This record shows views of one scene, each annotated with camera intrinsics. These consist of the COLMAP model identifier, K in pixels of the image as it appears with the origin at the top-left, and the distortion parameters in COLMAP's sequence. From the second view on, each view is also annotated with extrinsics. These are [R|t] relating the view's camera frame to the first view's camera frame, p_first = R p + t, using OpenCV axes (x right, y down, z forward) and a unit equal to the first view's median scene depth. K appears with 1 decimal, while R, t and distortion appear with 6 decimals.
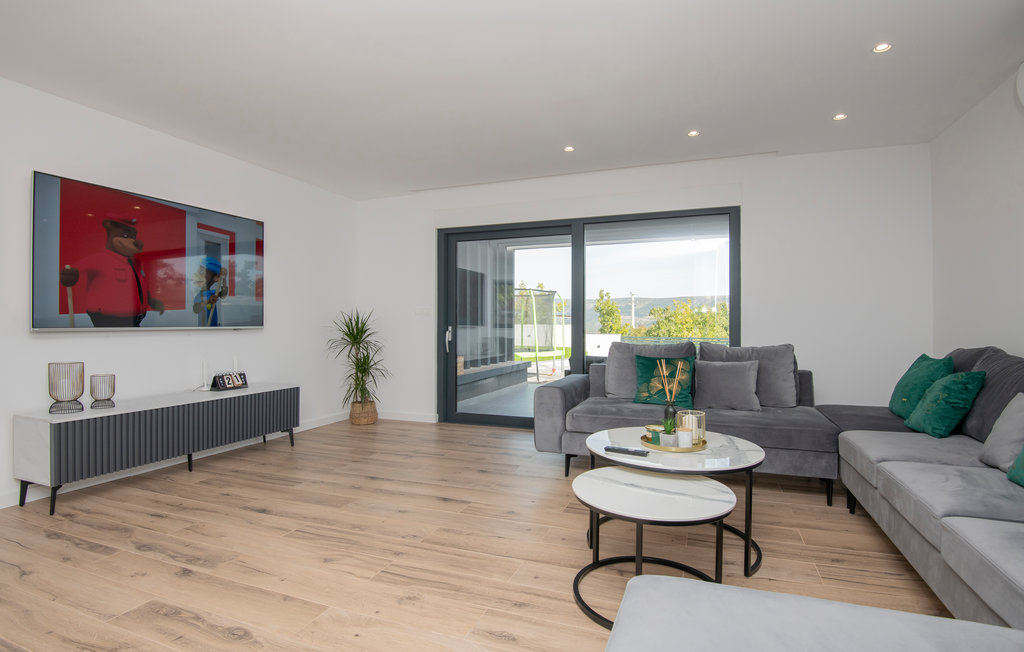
lens RADIAL K [[485.9, 0, 505.2], [0, 485.9, 319.0], [0, 0, 1]] dist [0.005769, 0.000066]
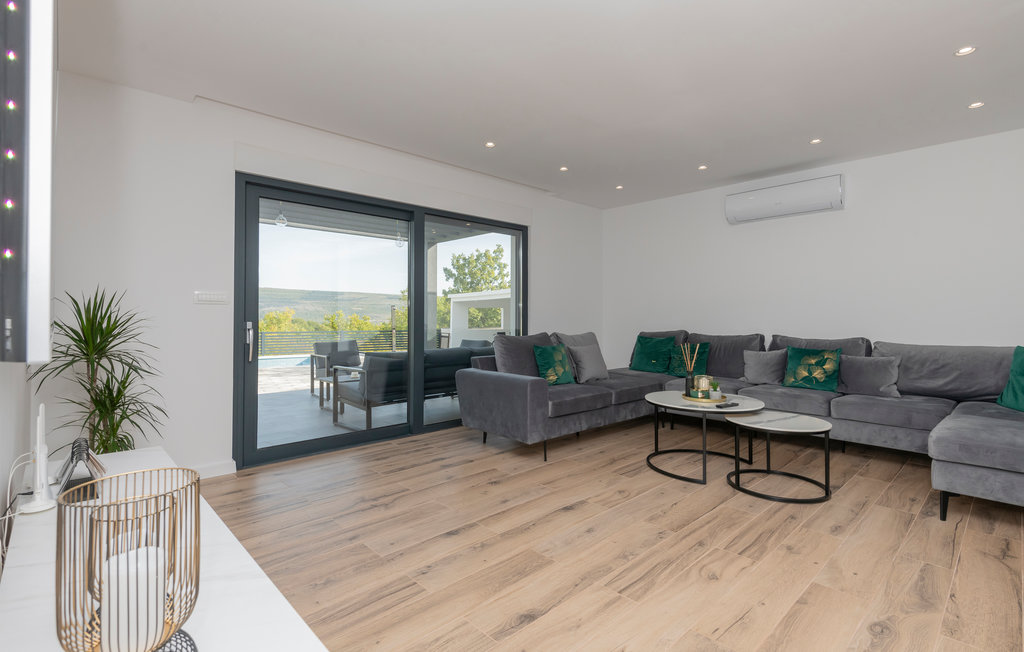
lens RADIAL K [[485.9, 0, 505.2], [0, 485.9, 319.0], [0, 0, 1]] dist [0.005769, 0.000066]
pose [[0.447674, -0.002922, 0.894192, -1.119297], [-0.007390, 0.999948, 0.006967, 0.005978], [-0.894167, -0.009727, 0.447629, 0.780079]]
